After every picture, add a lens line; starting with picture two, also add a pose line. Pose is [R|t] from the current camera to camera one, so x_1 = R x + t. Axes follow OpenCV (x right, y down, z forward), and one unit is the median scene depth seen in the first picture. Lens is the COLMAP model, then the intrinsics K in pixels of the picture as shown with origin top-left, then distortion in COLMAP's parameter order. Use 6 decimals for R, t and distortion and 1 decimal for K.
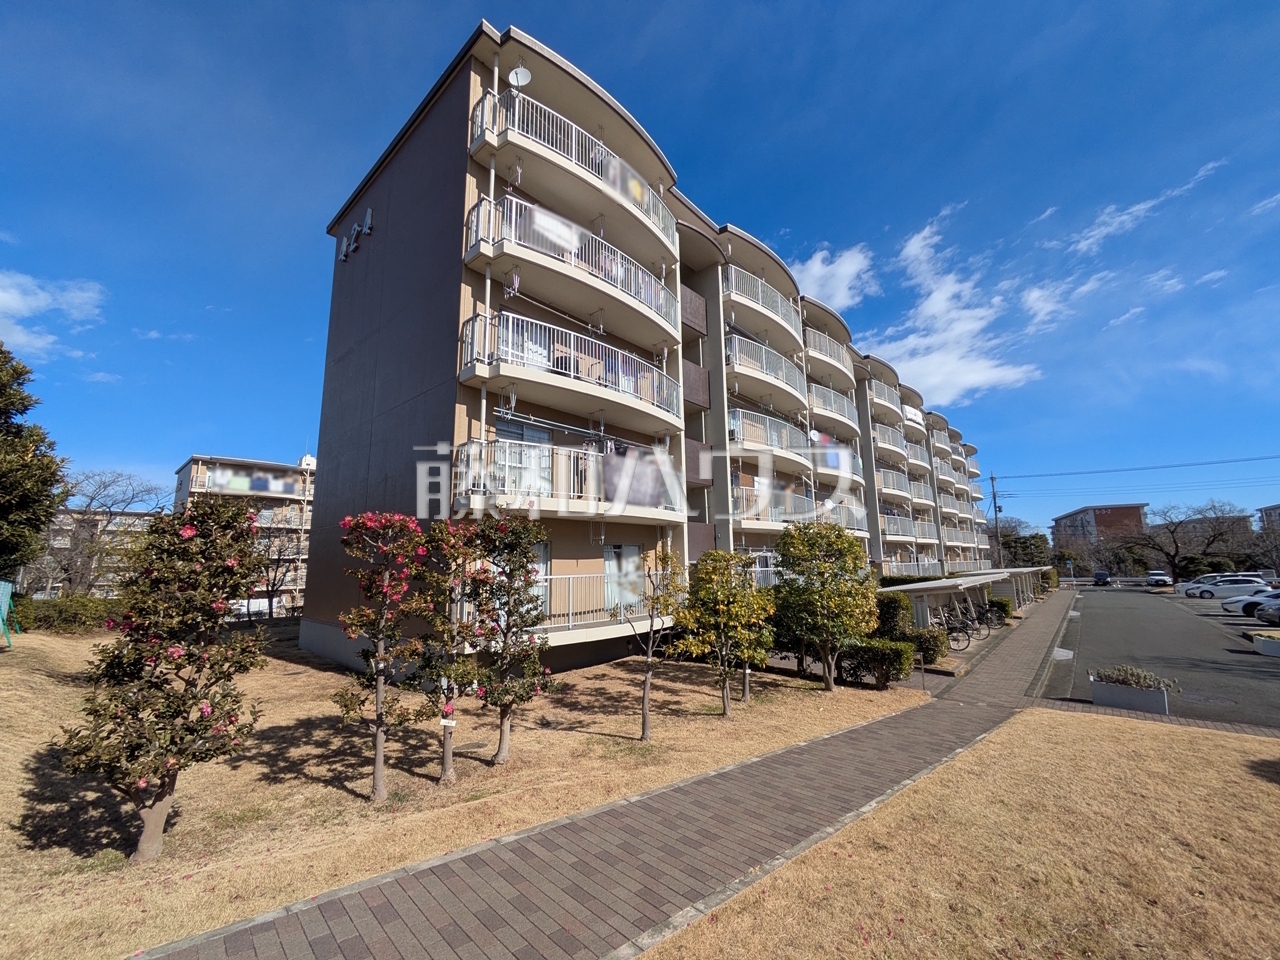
lens RADIAL K [[518.1, 0, 640.0], [0, 518.1, 480.0], [0, 0, 1]] dist [-0.000060, -0.000017]
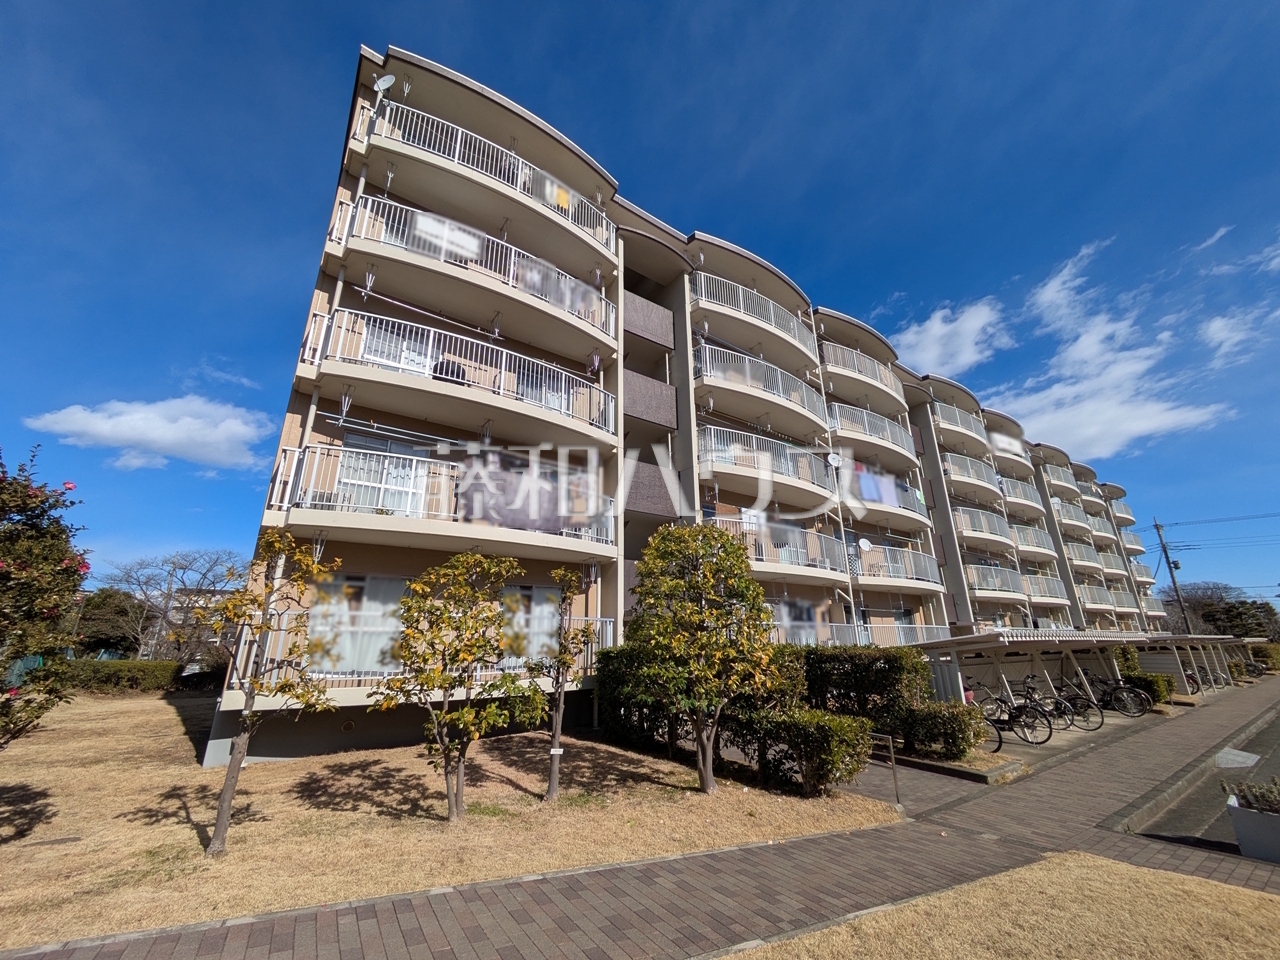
lens RADIAL K [[510.6, 0, 640.0], [0, 510.6, 480.0], [0, 0, 1]] dist [0.001678, 0.000387]
pose [[0.975050, -0.063184, -0.212804, 0.269486], [0.030533, 0.987699, -0.153359, 0.077485], [0.219876, 0.143035, 0.964985, 0.203799]]
